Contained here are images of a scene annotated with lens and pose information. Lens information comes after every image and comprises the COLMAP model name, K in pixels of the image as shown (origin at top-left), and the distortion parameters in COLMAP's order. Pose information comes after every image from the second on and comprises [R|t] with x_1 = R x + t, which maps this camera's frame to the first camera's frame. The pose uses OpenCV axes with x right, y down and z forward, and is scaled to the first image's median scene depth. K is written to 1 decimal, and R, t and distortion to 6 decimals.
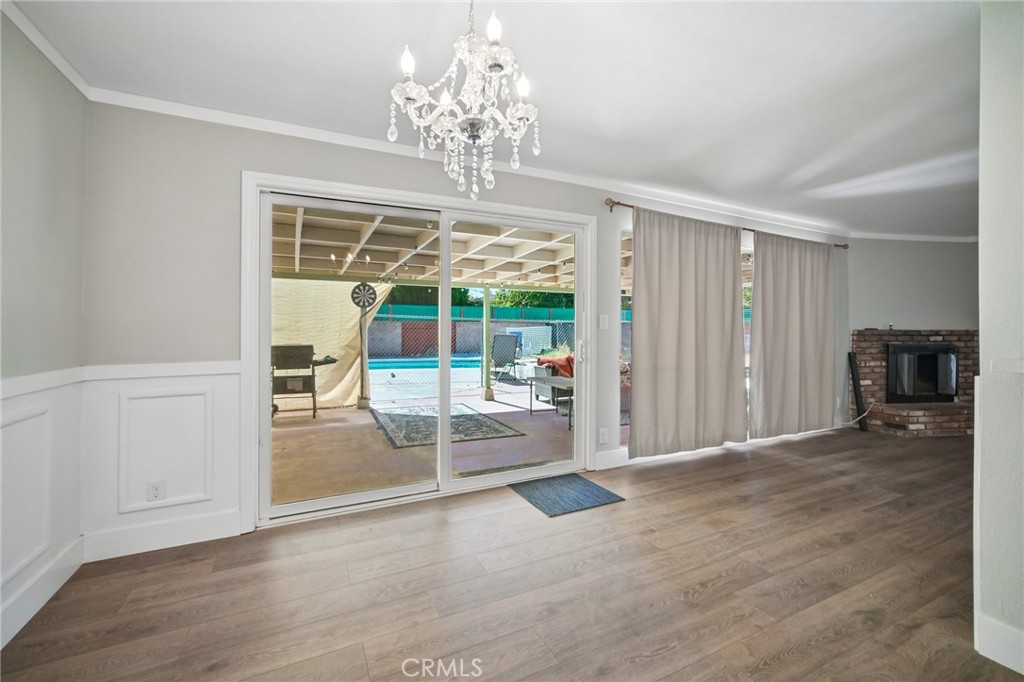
lens RADIAL K [[422.8, 0, 510.7], [0, 422.8, 333.1], [0, 0, 1]] dist [0.000566, 0.000515]
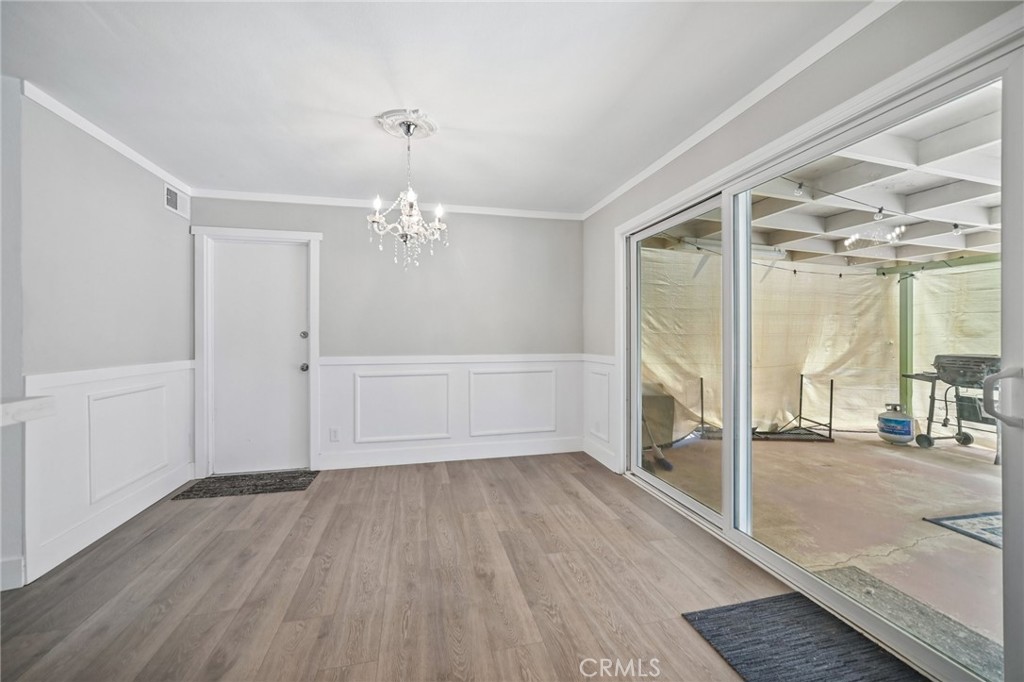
lens RADIAL K [[422.8, 0, 515.5], [0, 422.8, 336.9], [0, 0, 1]] dist [0.000566, 0.000515]
pose [[-0.226031, 0.002745, -0.974116, 0.738511], [-0.004644, 0.999982, 0.003895, -0.004930], [0.974109, 0.005404, -0.226014, 0.822300]]
